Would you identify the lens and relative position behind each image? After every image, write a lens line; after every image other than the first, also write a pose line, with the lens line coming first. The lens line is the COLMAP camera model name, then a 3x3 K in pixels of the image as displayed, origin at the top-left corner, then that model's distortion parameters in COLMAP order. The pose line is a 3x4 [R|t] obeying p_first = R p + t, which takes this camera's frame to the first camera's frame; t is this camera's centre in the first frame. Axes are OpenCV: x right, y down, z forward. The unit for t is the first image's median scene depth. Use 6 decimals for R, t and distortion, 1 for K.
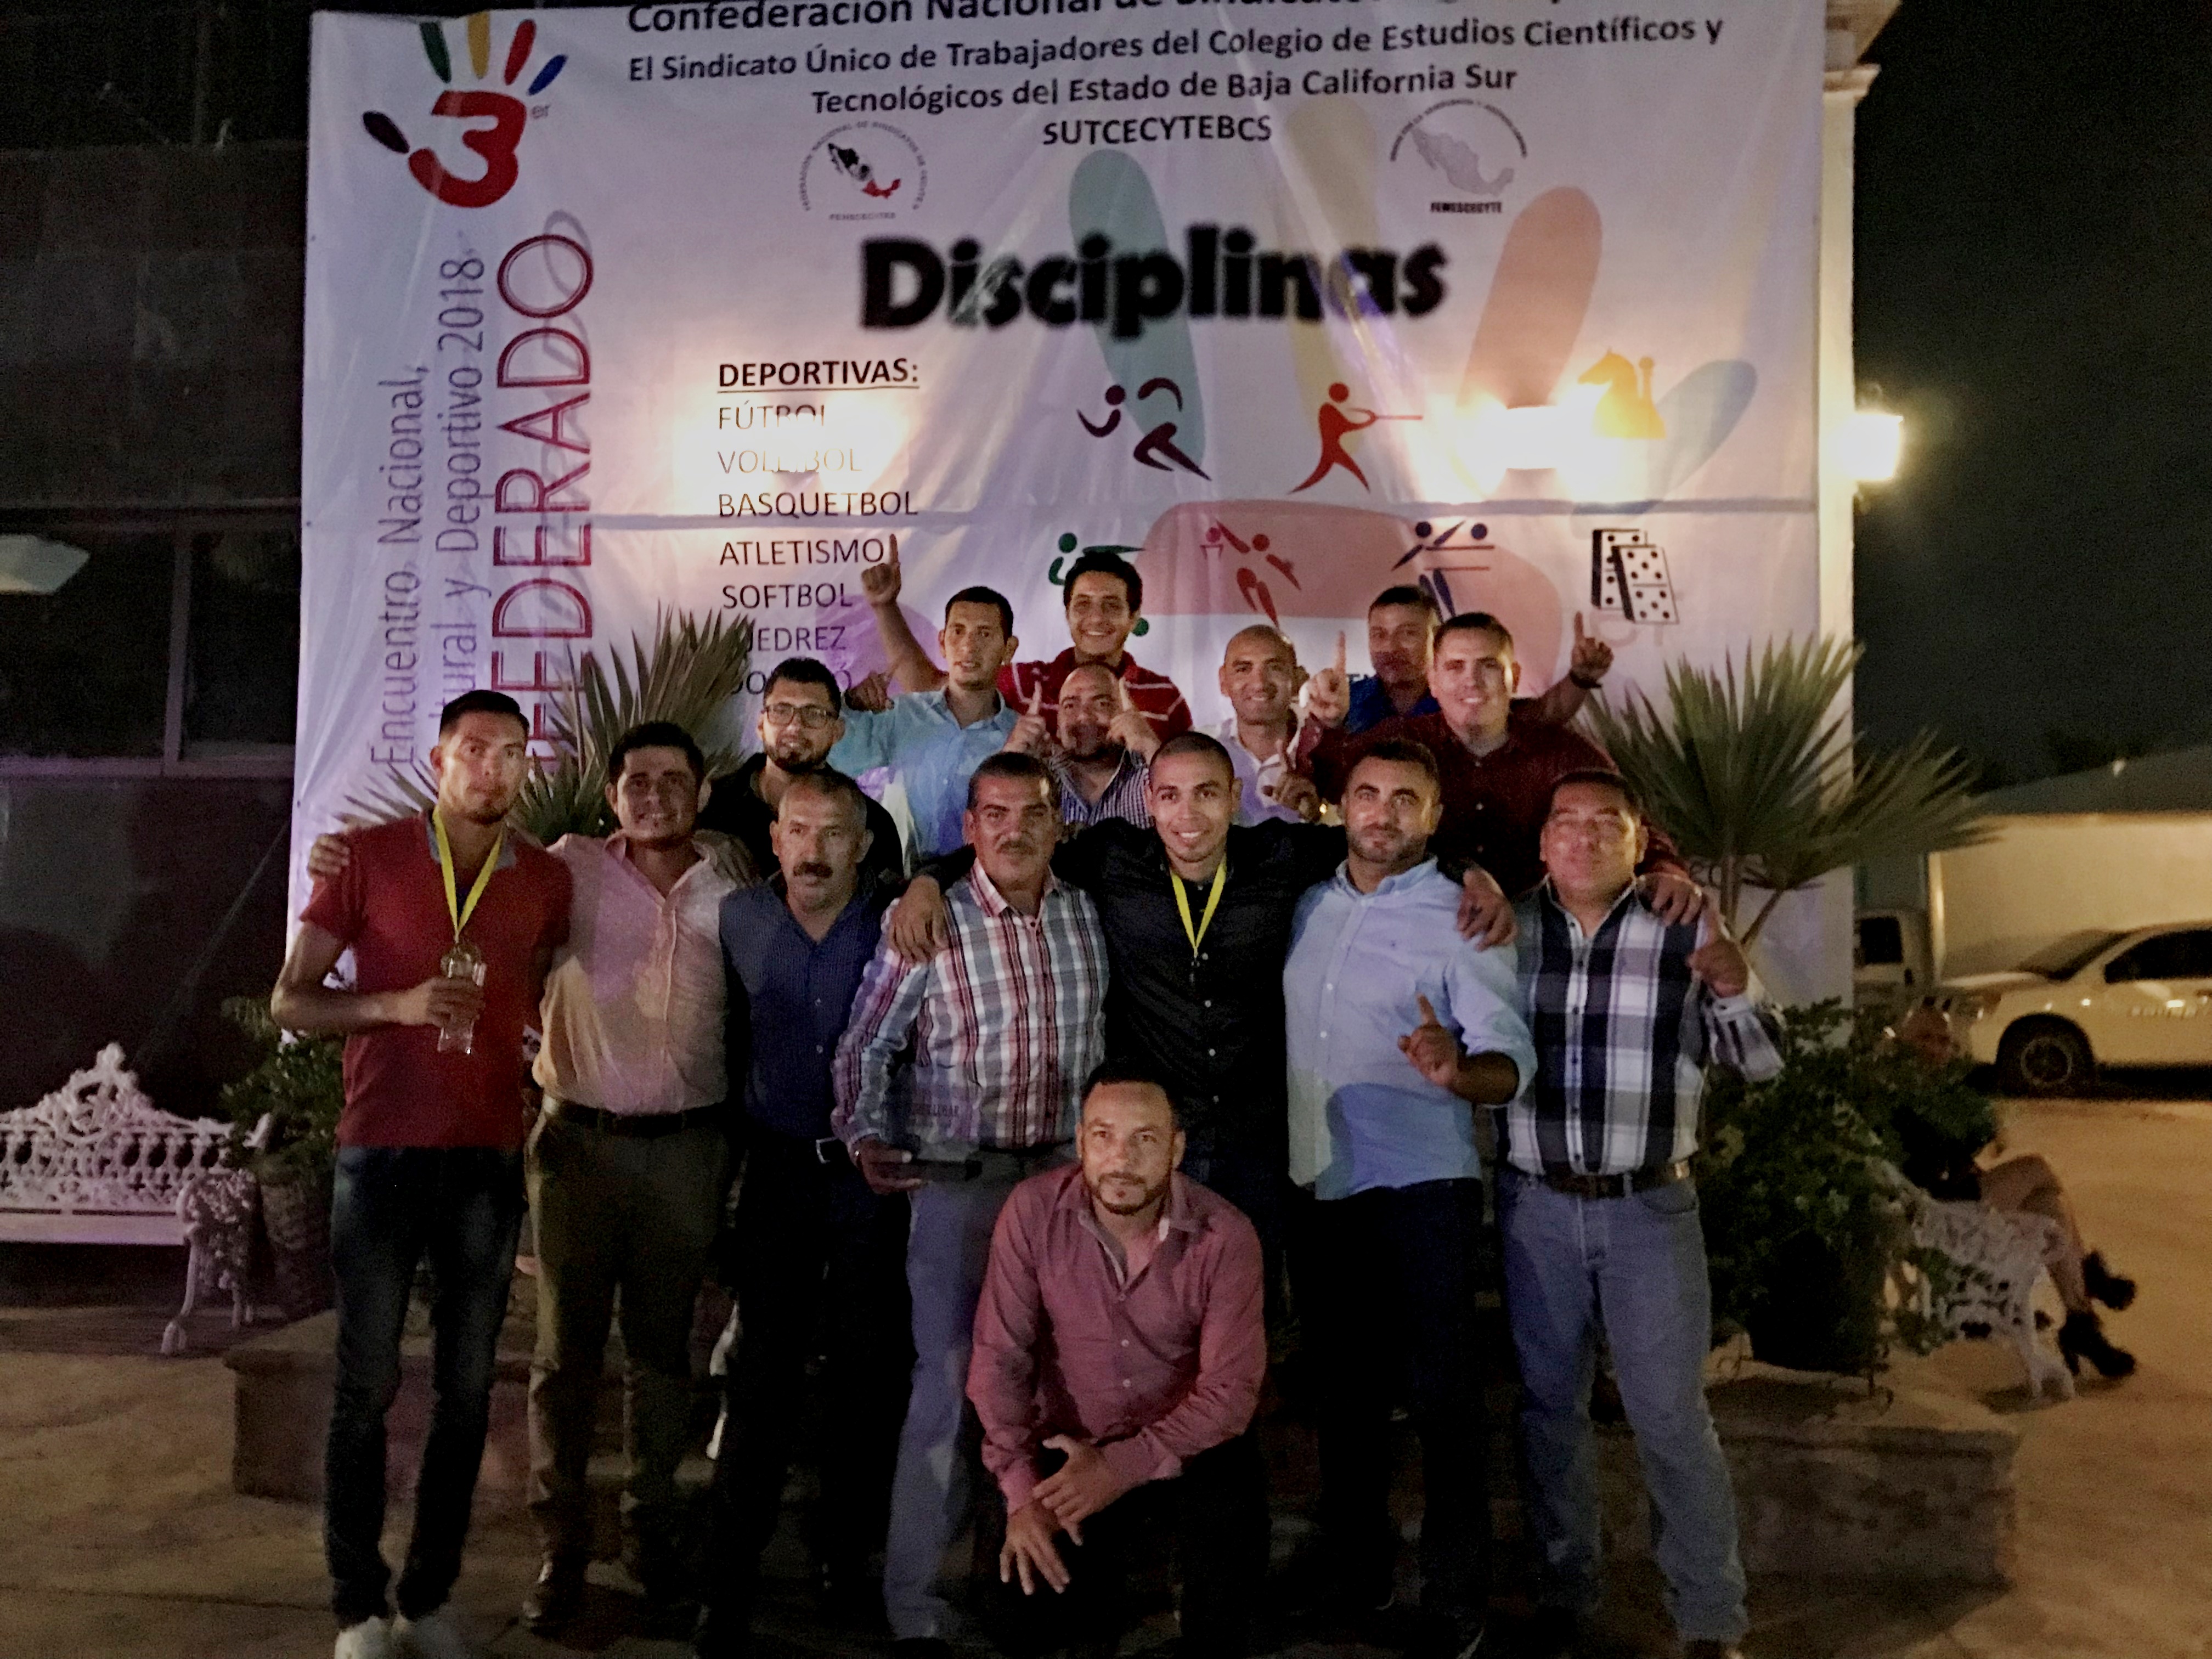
lens RADIAL K [[1829.6, 0, 1104.4], [0, 1829.6, 831.0], [0, 0, 1]] dist [0.018464, -0.006277]
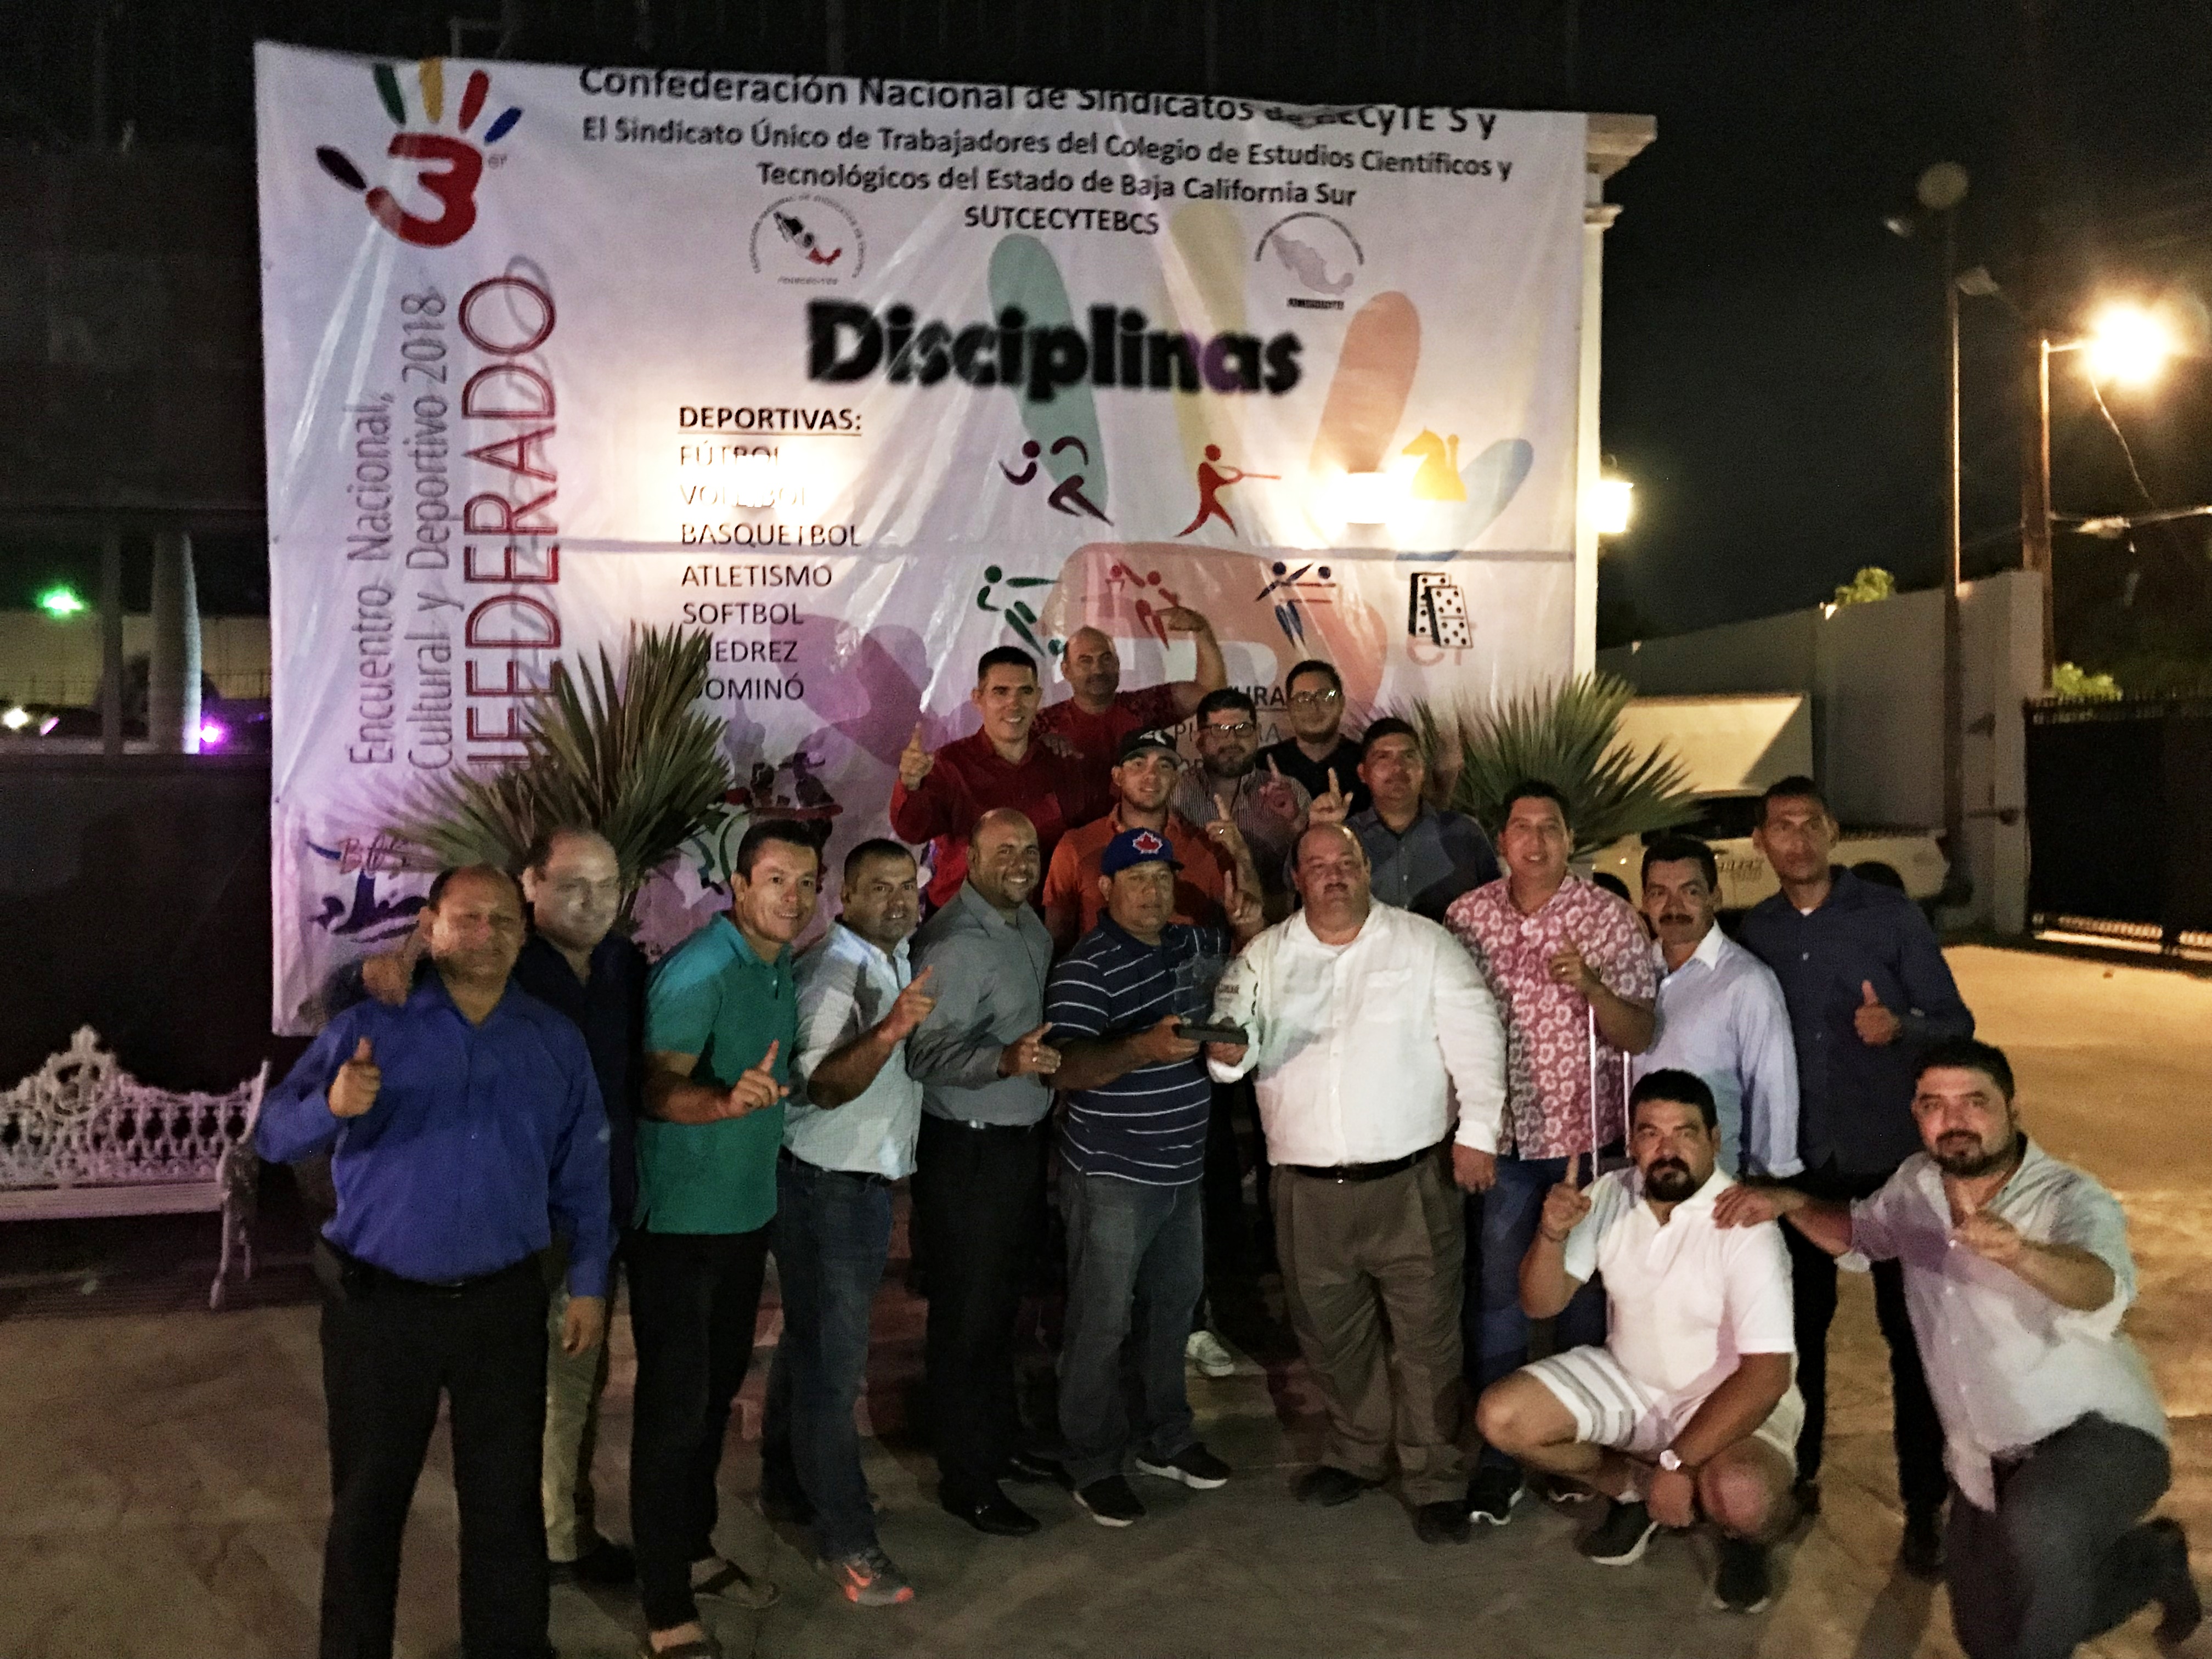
lens RADIAL K [[1829.6, 0, 1079.4], [0, 1829.6, 822.1], [0, 0, 1]] dist [0.018464, -0.006277]
pose [[0.970668, -0.022950, 0.239328, -0.249731], [0.001586, 0.996023, 0.089079, -0.101985], [-0.240420, -0.086086, 0.966844, -0.169035]]
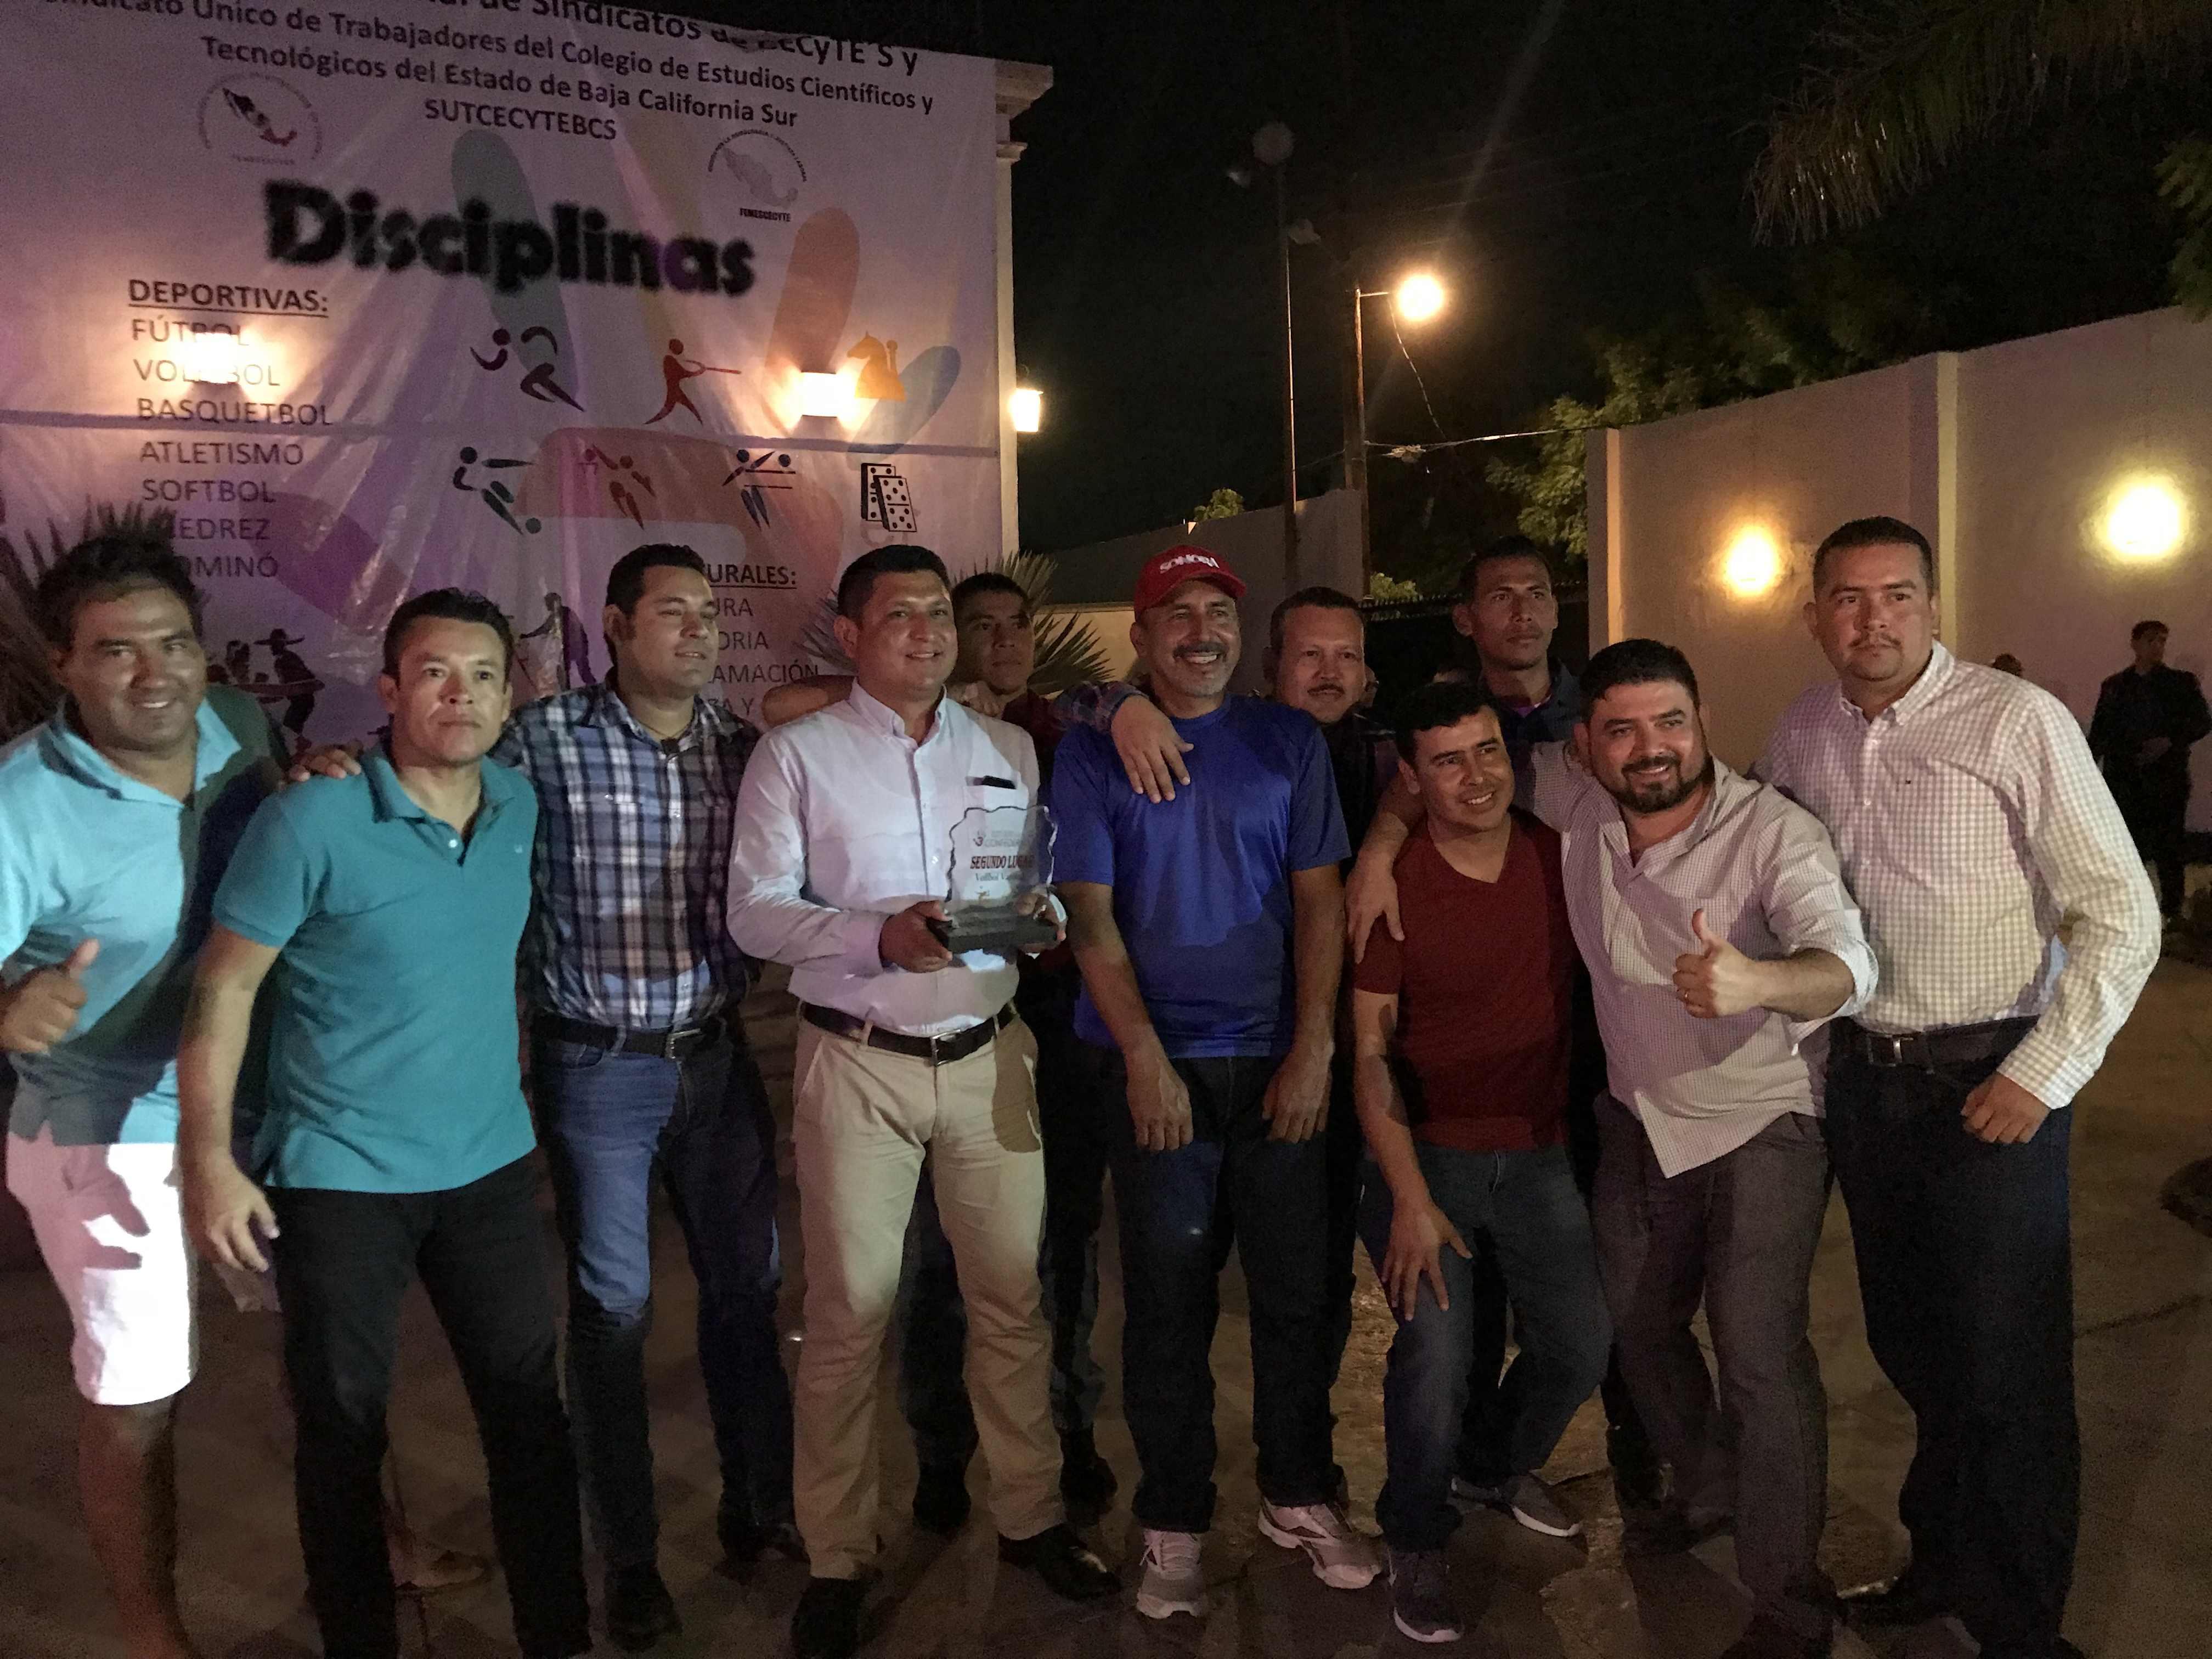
lens RADIAL K [[1829.6, 0, 1096.8], [0, 1829.6, 814.8], [0, 0, 1]] dist [0.018464, -0.006277]
pose [[0.836256, -0.076042, 0.543042, -0.354436], [0.006735, 0.991687, 0.128495, -0.072614], [-0.548299, -0.103798, 0.829816, -0.287967]]
